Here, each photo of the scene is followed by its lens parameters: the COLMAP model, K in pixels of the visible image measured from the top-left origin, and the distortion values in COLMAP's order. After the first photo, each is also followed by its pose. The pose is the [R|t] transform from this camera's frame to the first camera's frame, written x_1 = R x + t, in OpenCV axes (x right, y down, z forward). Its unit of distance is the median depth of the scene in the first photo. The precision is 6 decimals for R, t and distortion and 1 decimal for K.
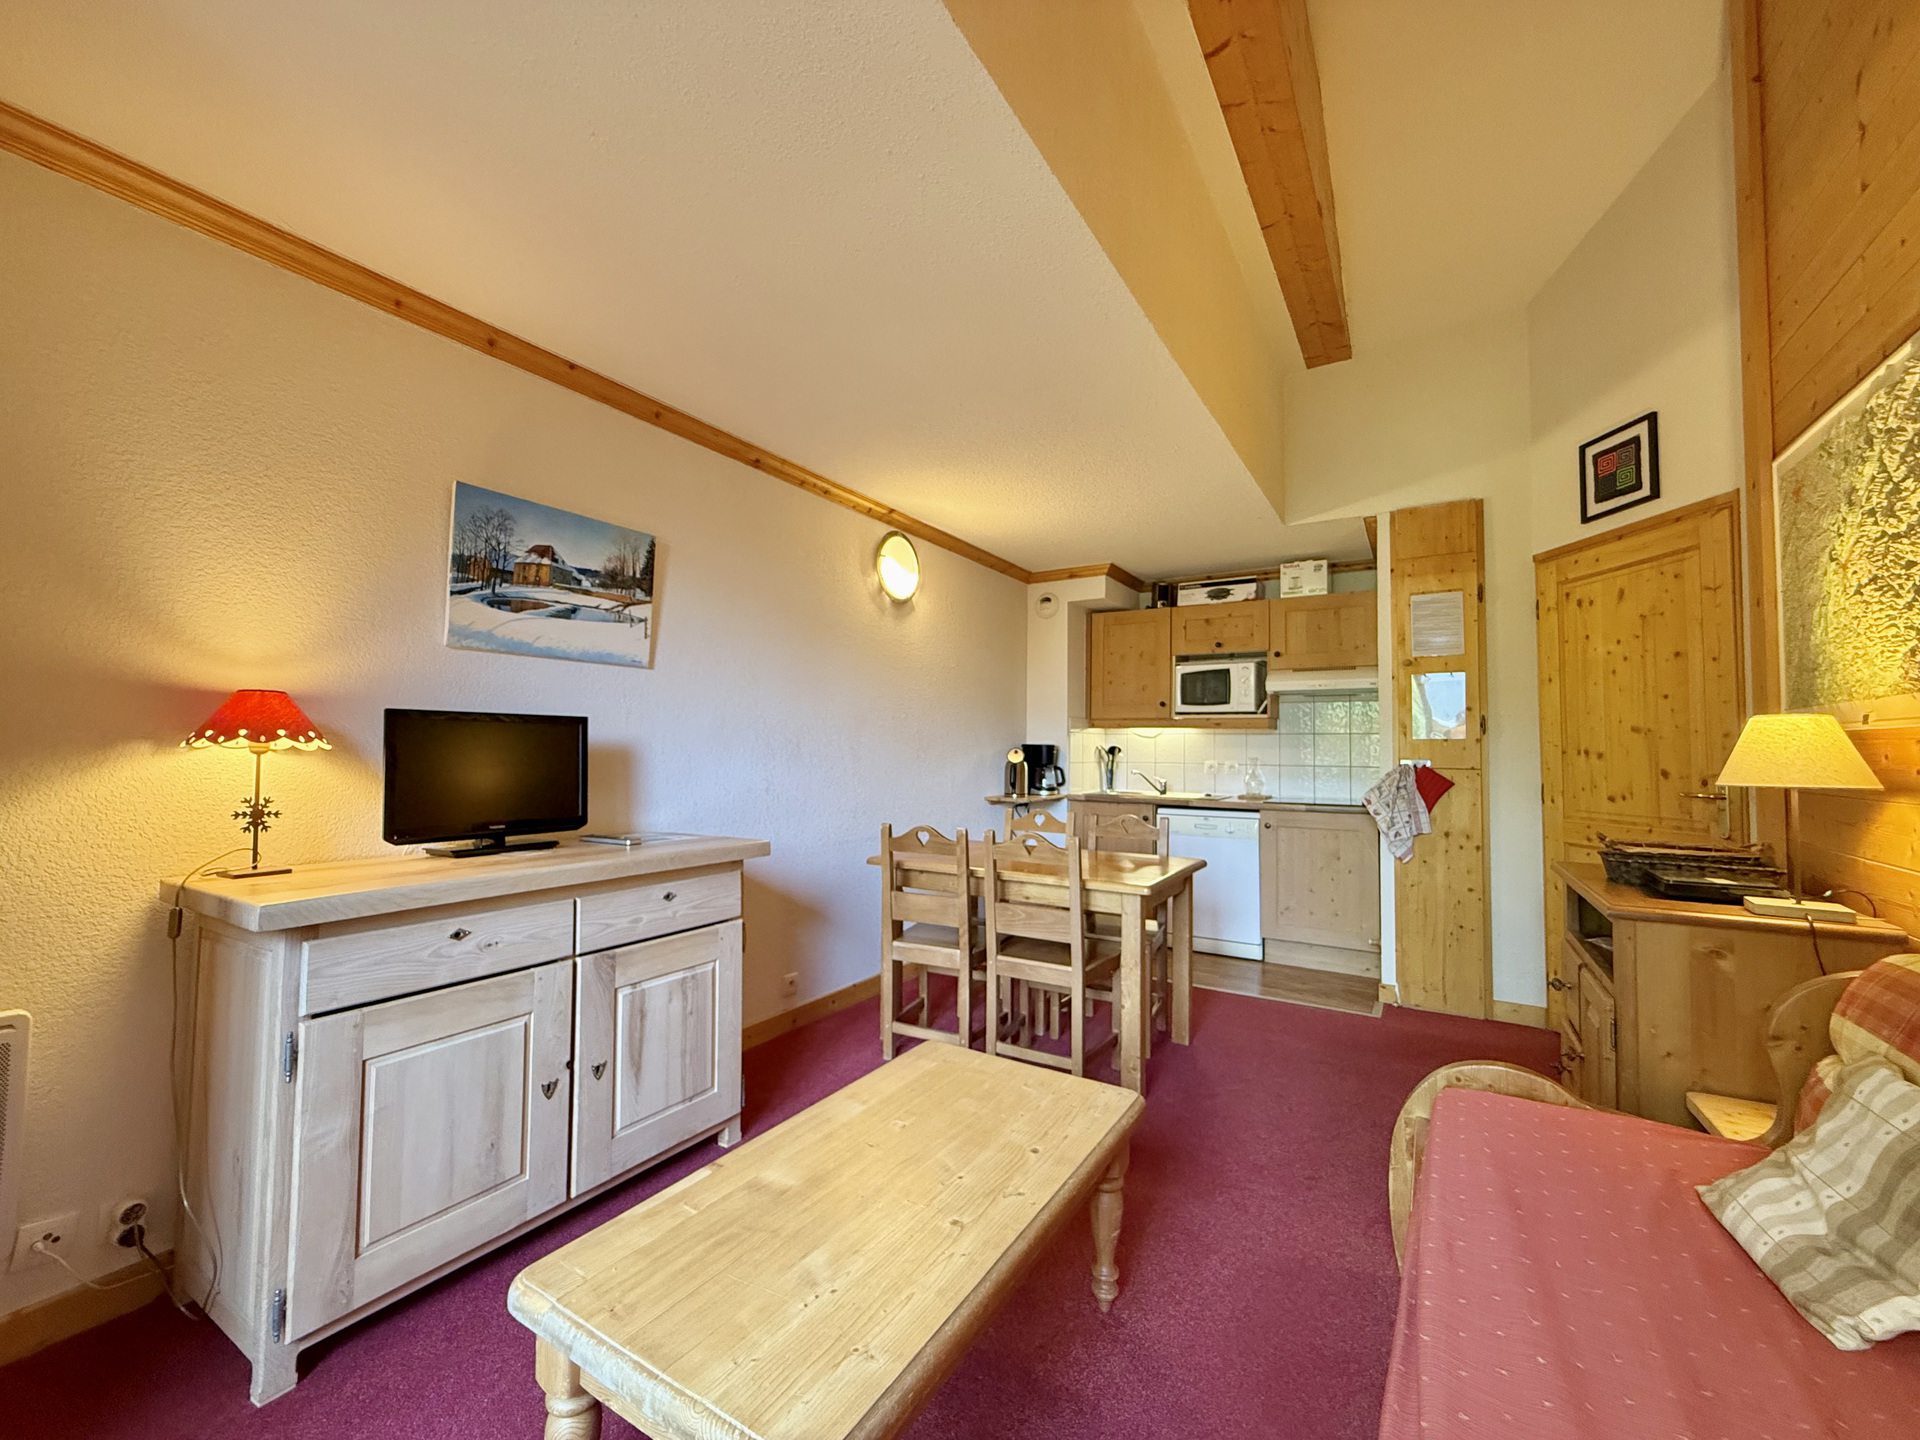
lens RADIAL K [[766.3, 0, 958.0], [0, 766.3, 718.6], [0, 0, 1]] dist [-0.000121, -0.000196]
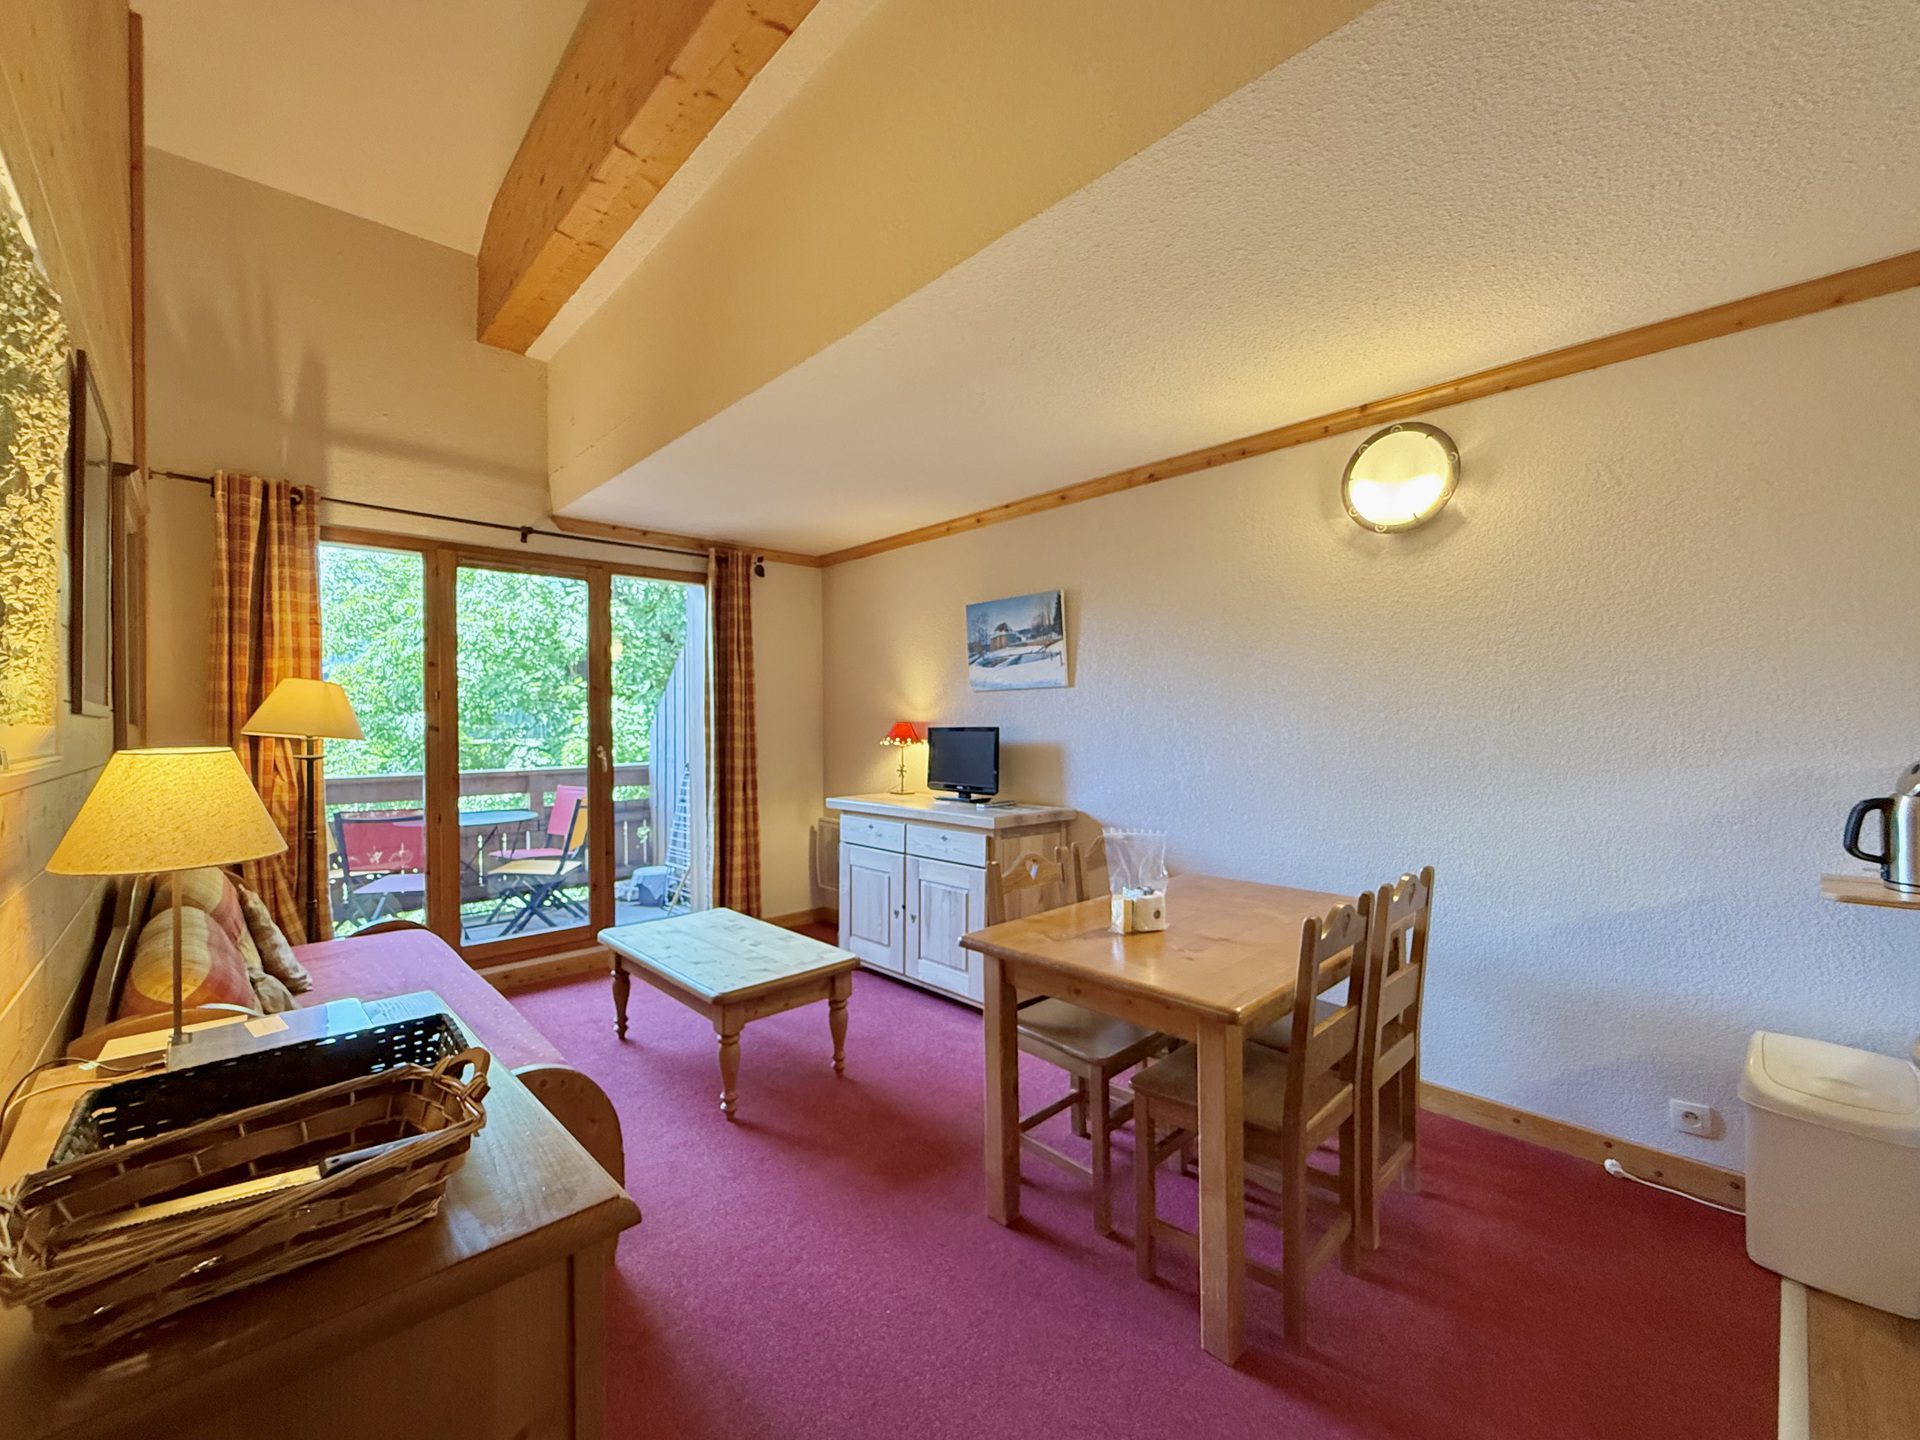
lens RADIAL K [[789.7, 0, 953.0], [0, 789.7, 718.0], [0, 0, 1]] dist [0.001792, 0.000070]
pose [[-0.272747, -0.008179, -0.962051, 0.822669], [0.044799, 0.998771, -0.021192, 0.007329], [0.961042, -0.048879, -0.272045, 0.980011]]
